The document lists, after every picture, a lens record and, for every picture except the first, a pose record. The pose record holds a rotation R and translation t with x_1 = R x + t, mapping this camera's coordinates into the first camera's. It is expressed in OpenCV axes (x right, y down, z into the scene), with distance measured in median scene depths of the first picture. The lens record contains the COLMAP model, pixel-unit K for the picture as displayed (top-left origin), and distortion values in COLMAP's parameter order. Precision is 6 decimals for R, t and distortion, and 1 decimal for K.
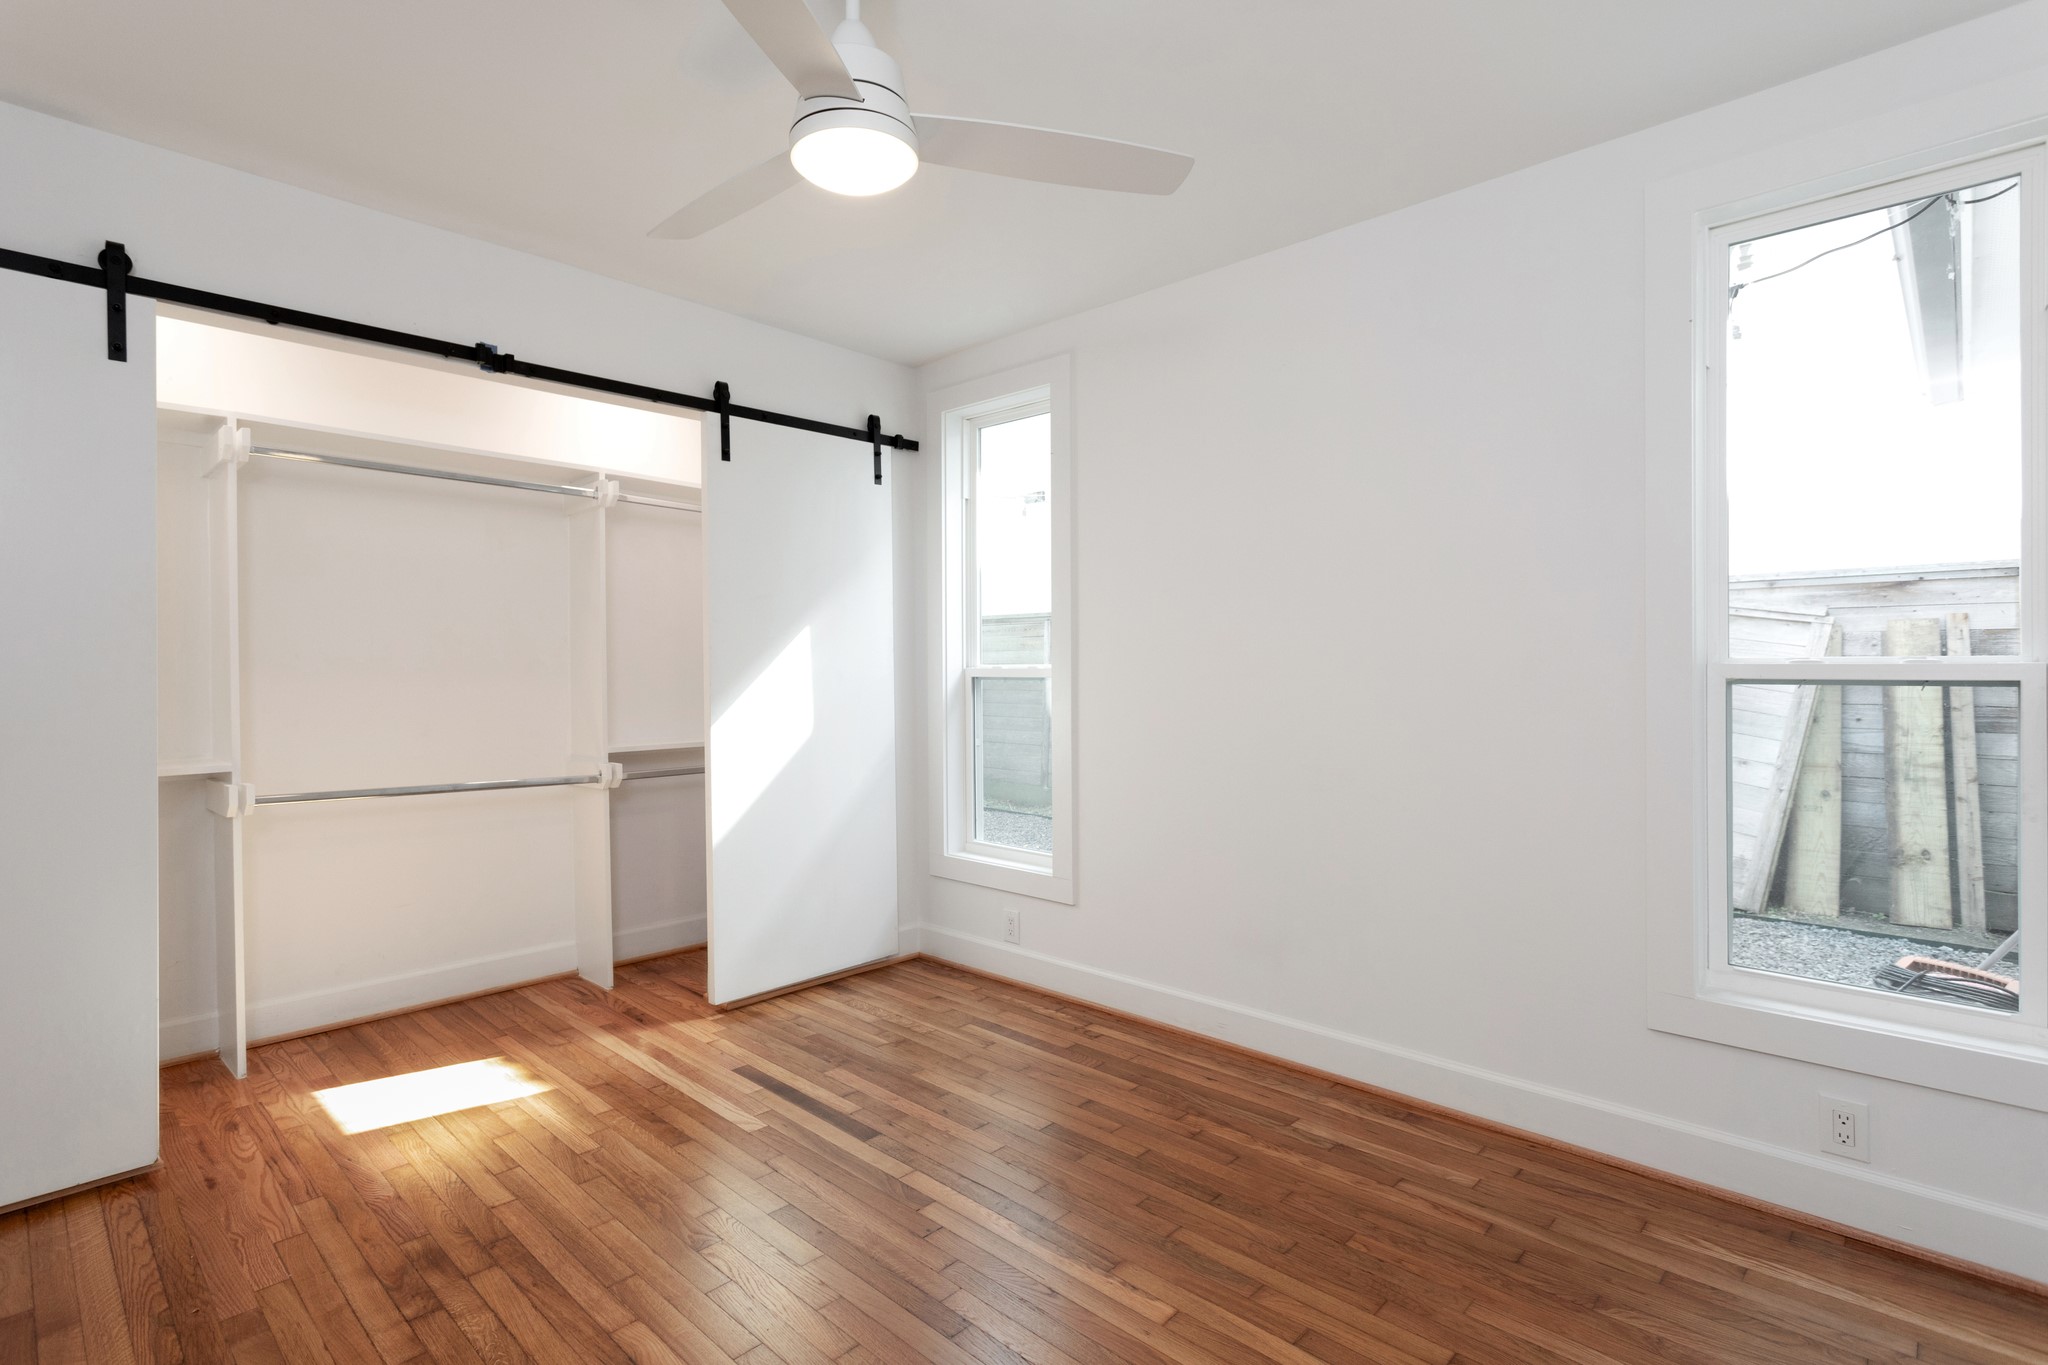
lens RADIAL K [[978.2, 0, 1008.8], [0, 978.2, 664.4], [0, 0, 1]] dist [0.007192, -0.000674]
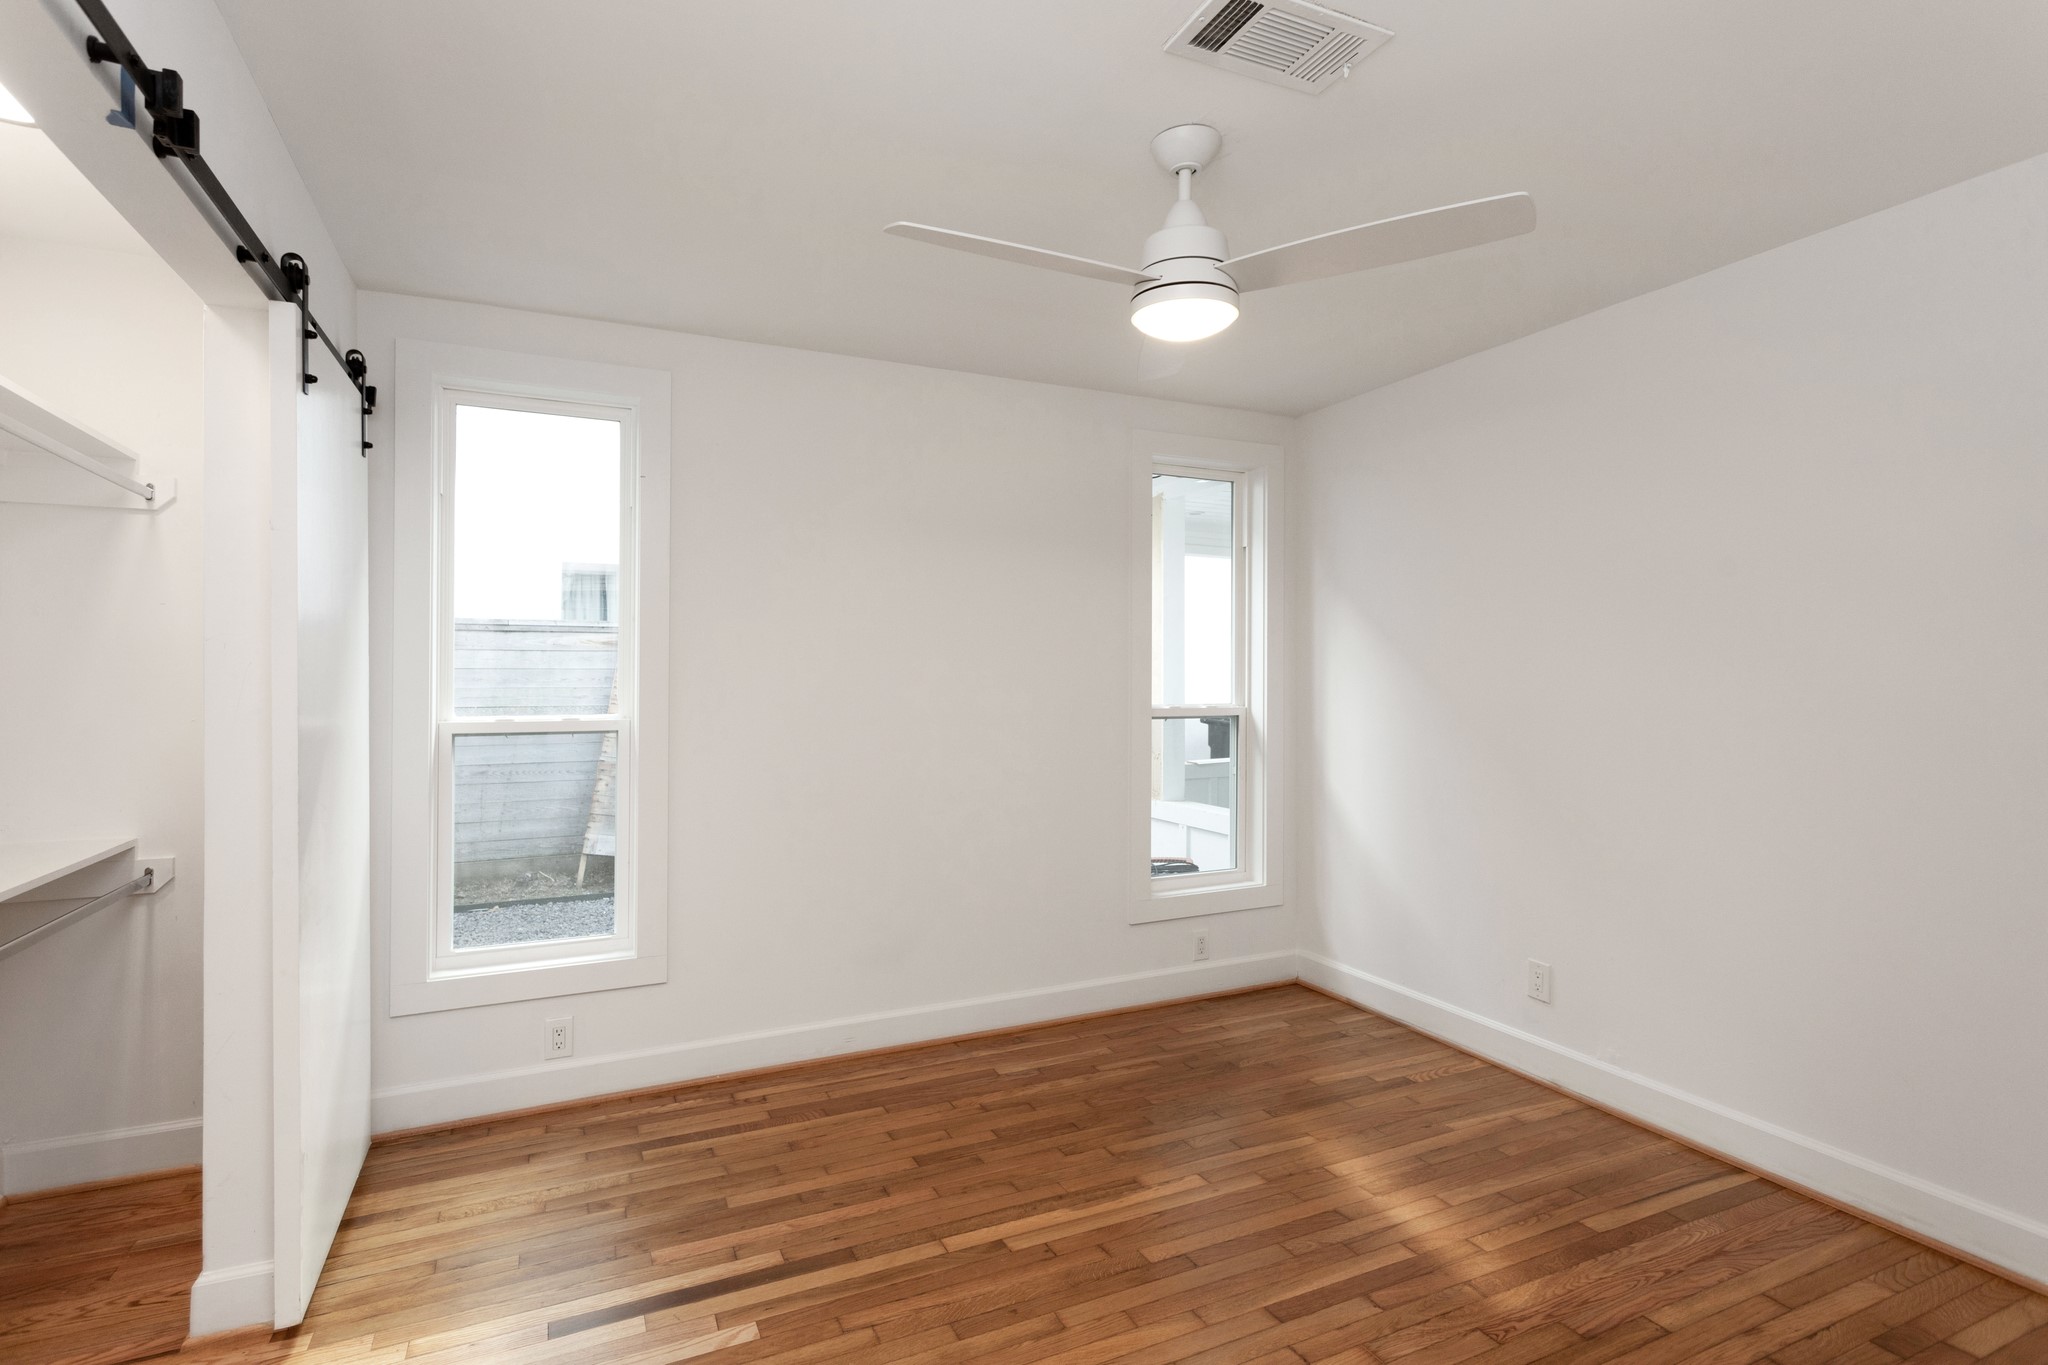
lens RADIAL K [[976.5, 0, 1009.4], [0, 976.5, 670.7], [0, 0, 1]] dist [0.008845, -0.000740]
pose [[0.370343, 0.007012, 0.928868, -0.857531], [-0.006992, 0.999964, -0.004760, -0.052981], [-0.928869, -0.004732, 0.370379, 0.482962]]
